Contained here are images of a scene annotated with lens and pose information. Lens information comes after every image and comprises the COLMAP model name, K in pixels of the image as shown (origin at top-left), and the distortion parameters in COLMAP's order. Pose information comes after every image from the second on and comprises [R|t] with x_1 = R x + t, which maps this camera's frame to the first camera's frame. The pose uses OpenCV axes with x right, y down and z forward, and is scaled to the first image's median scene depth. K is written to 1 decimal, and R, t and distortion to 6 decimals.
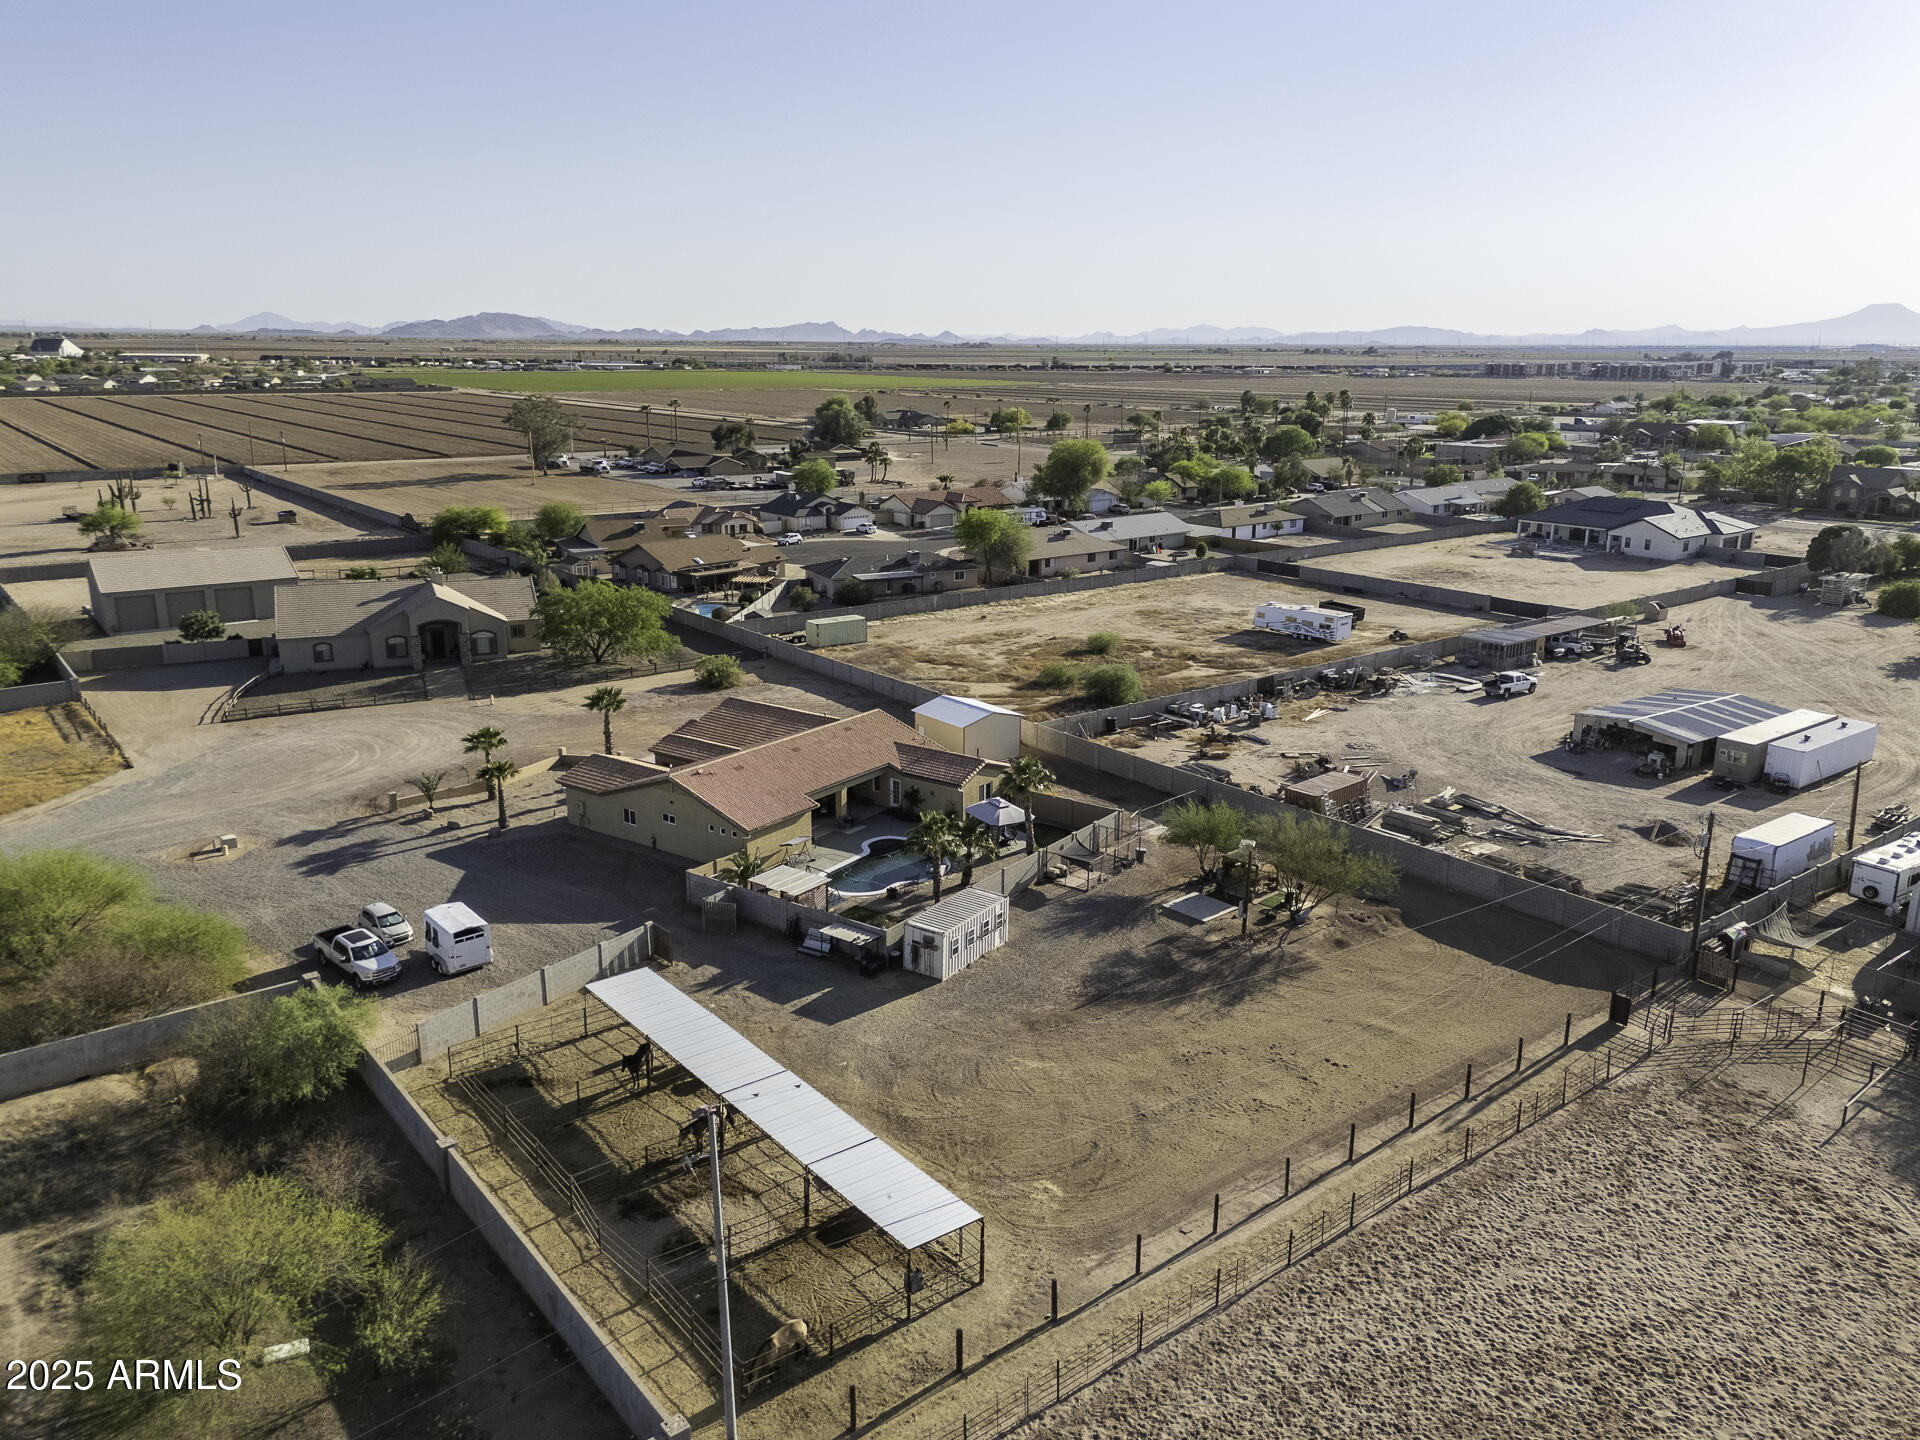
lens RADIAL K [[1411.1, 0, 963.6], [0, 1411.1, 712.1], [0, 0, 1]] dist [0.086300, -0.080433]
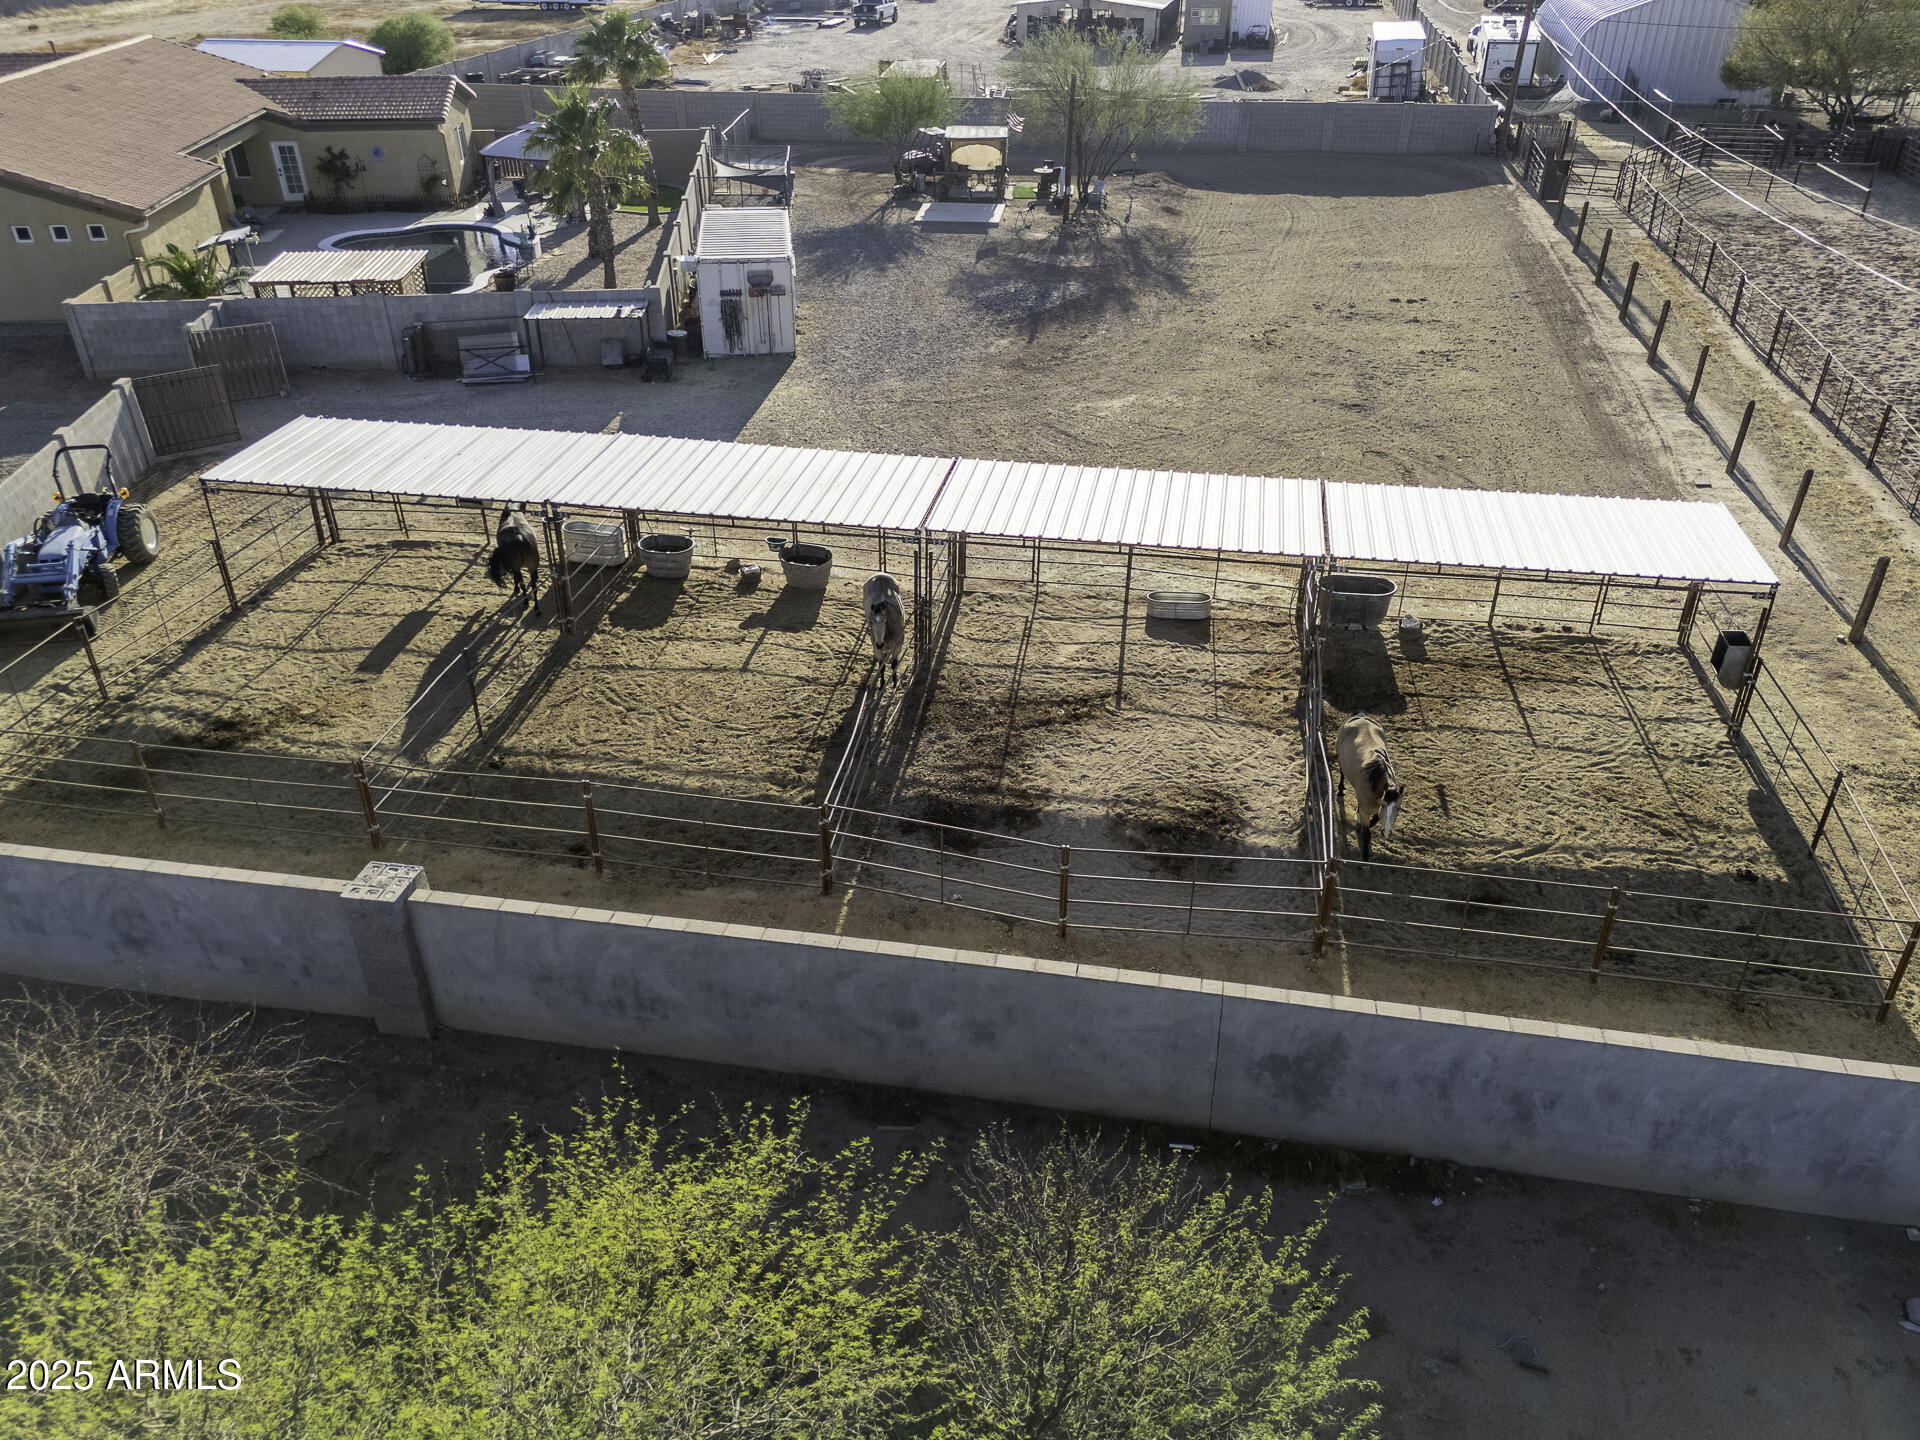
lens RADIAL K [[1411.1, 0, 963.6], [0, 1411.1, 712.1], [0, 0, 1]] dist [0.086300, -0.080433]
pose [[0.750643, -0.351665, 0.559346, -0.311696], [0.179231, 0.923222, 0.339908, 0.142572], [-0.635934, -0.154898, 0.756039, 0.531835]]
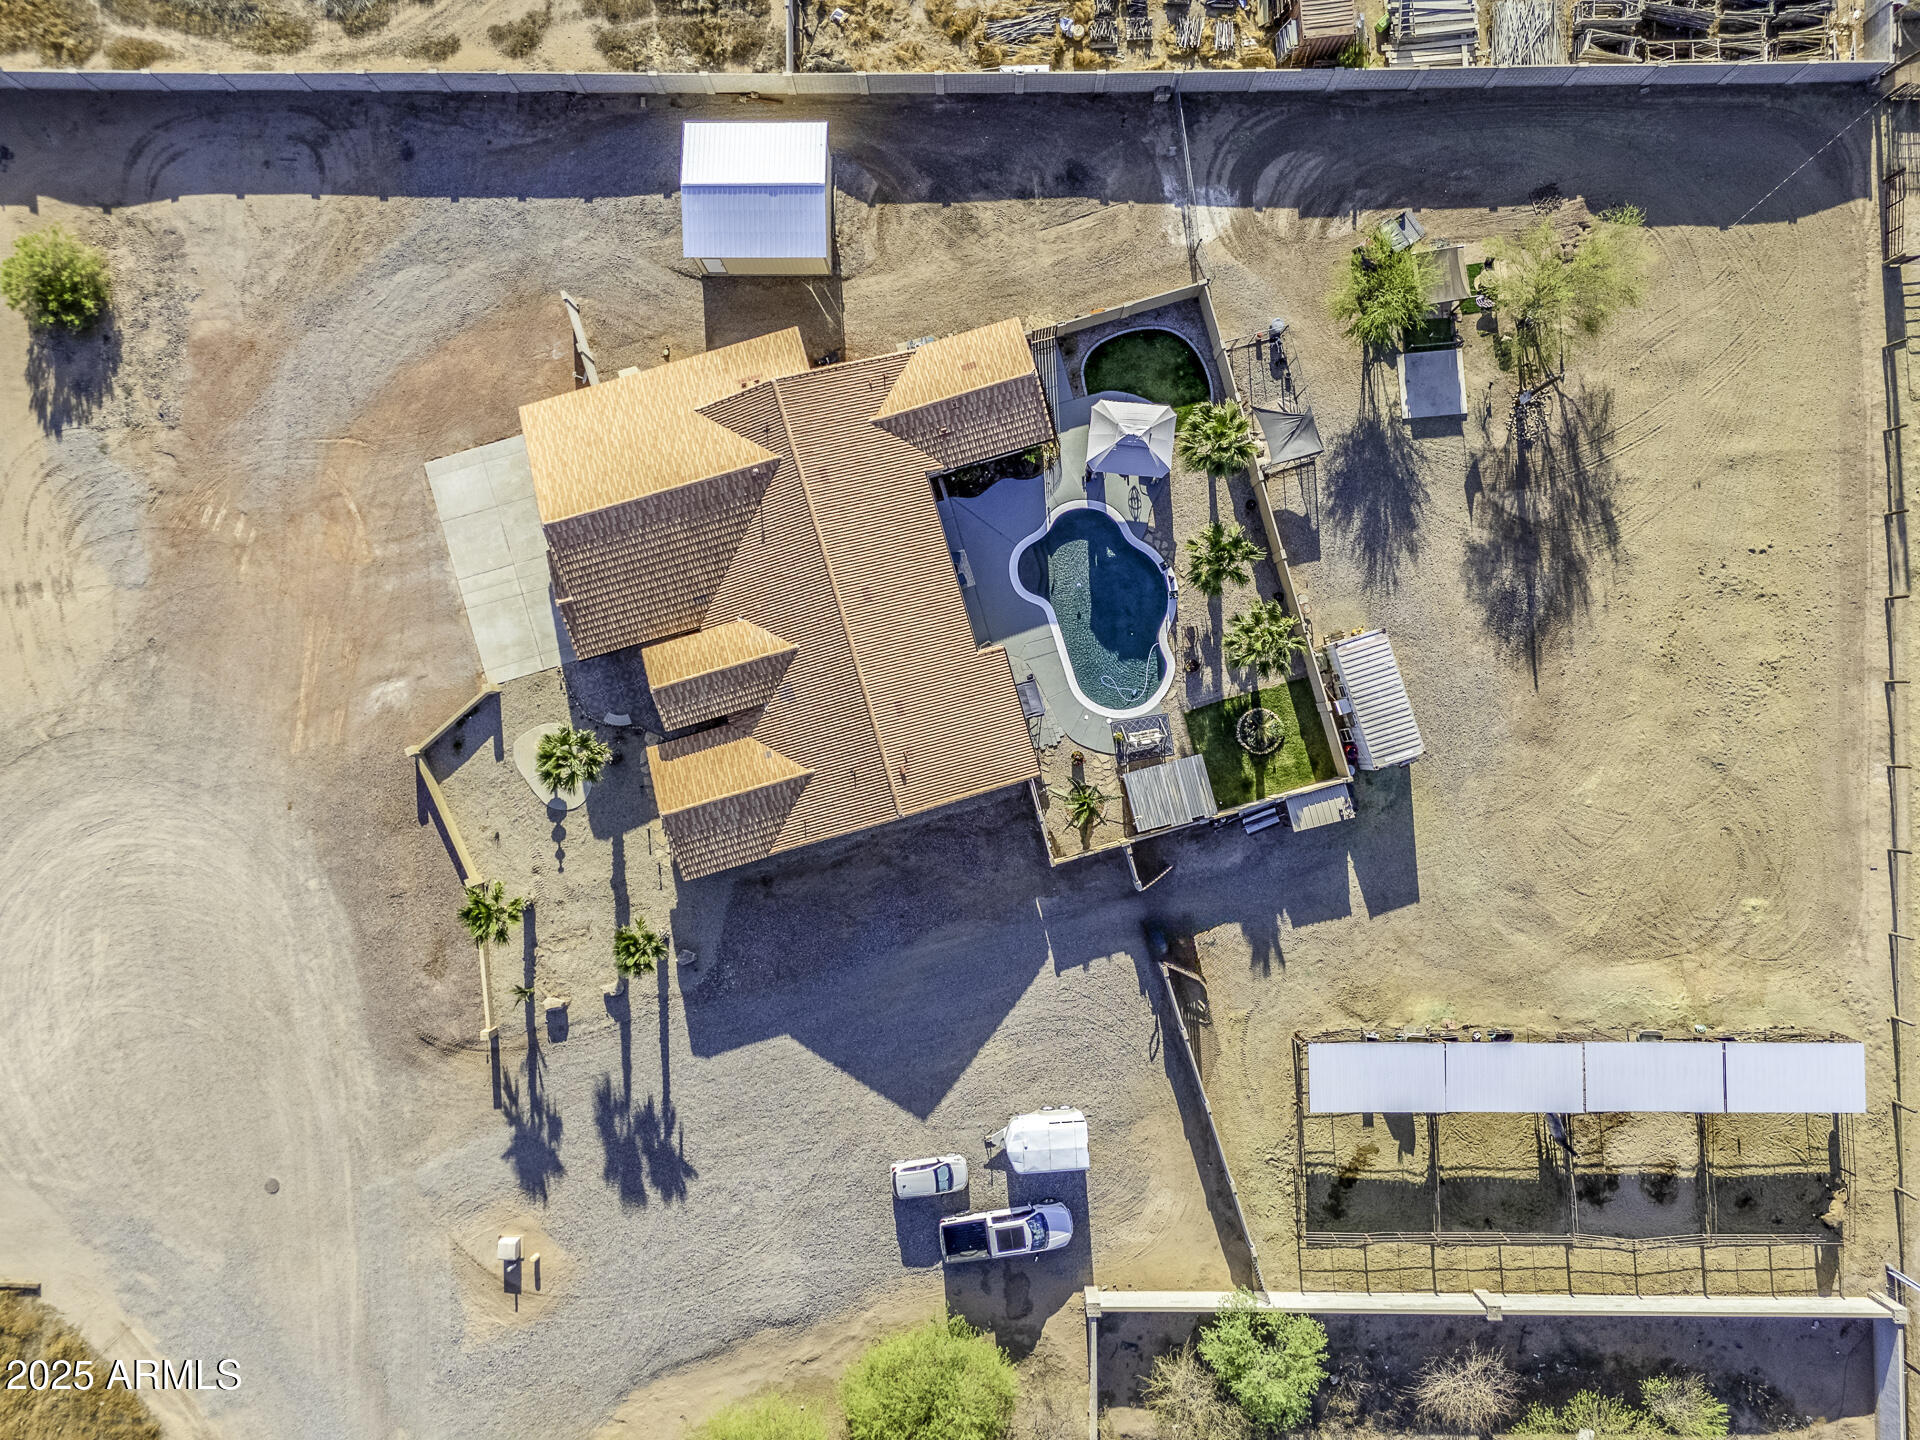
lens RADIAL K [[1411.1, 0, 963.6], [0, 1411.1, 712.1], [0, 0, 1]] dist [0.086300, -0.080433]
pose [[0.615525, -0.788114, -0.002286, -0.173532], [0.223733, 0.171954, 0.959362, -0.792582], [-0.755693, -0.591023, 0.282169, 0.966724]]
